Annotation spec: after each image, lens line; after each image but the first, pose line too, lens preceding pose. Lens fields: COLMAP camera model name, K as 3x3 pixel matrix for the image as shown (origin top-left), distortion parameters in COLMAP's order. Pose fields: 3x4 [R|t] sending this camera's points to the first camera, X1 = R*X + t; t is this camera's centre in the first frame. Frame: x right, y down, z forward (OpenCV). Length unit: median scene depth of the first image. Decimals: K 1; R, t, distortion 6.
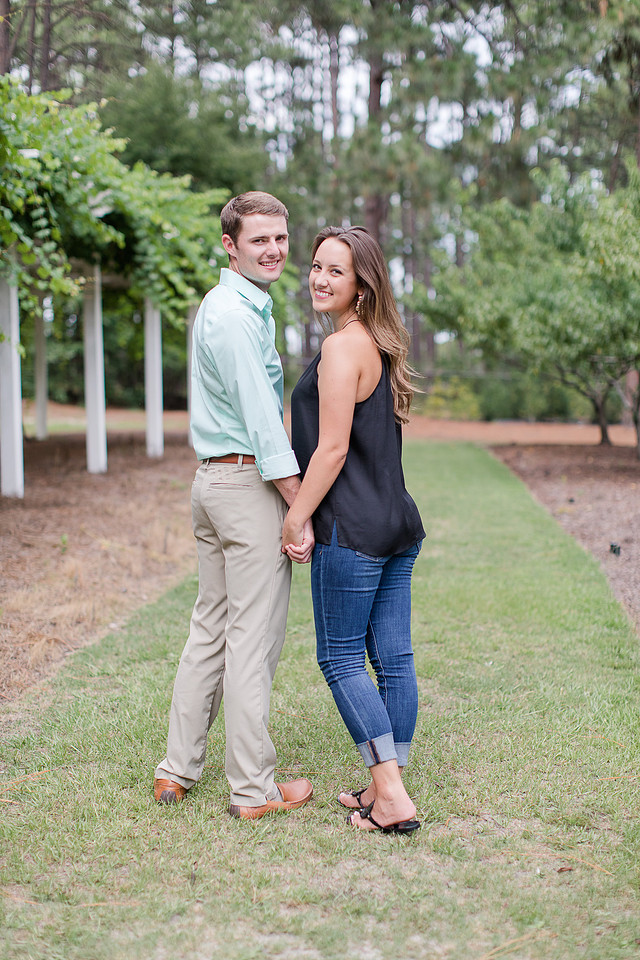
lens RADIAL K [[1355.2, 0, 320.0], [0, 1355.2, 480.0], [0, 0, 1]] dist [-0.002228, 0.052588]
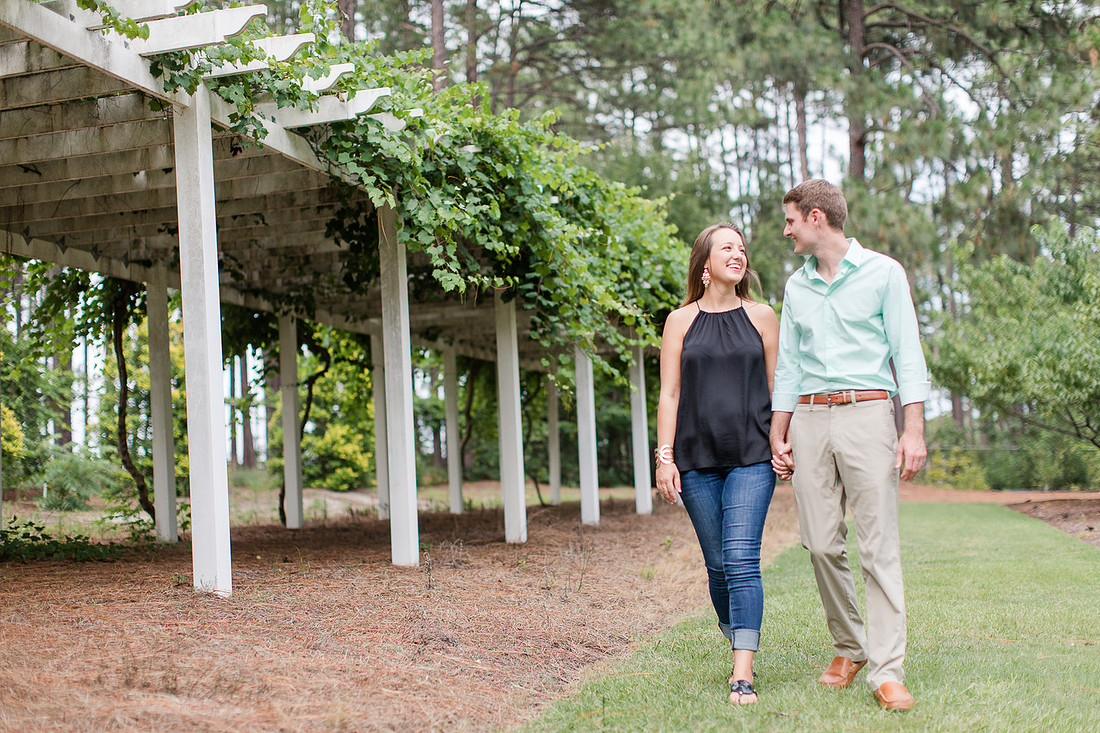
lens RADIAL K [[1552.8, 0, 551.8], [0, 1552.8, 364.5], [0, 0, 1]] dist [-0.002228, 0.052588]
pose [[0.988106, -0.043778, -0.147414, -0.022031], [0.021986, 0.988991, -0.146332, 0.026541], [0.152198, 0.141350, 0.978190, -0.128519]]
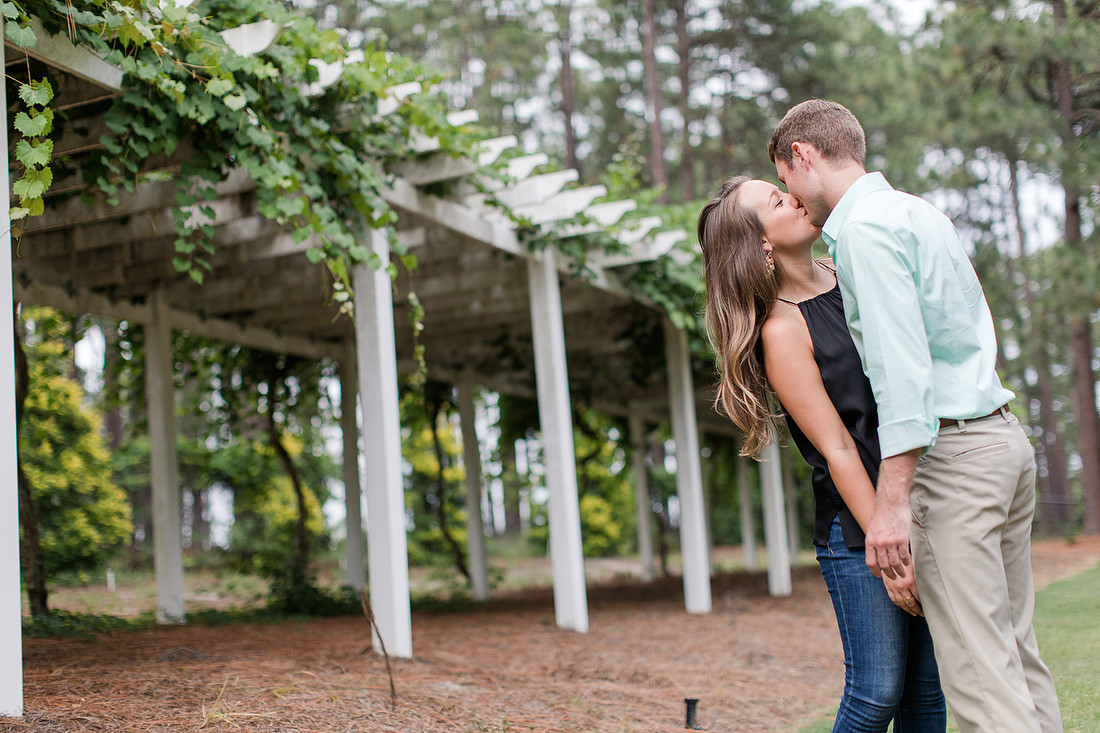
lens RADIAL K [[1567.2, 0, 547.2], [0, 1567.2, 370.5], [0, 0, 1]] dist [0.015317, -0.031016]
pose [[0.957458, -0.084173, -0.276022, -0.023690], [0.032064, 0.981622, -0.188121, 0.034055], [0.286784, 0.171268, 0.942561, -0.218900]]
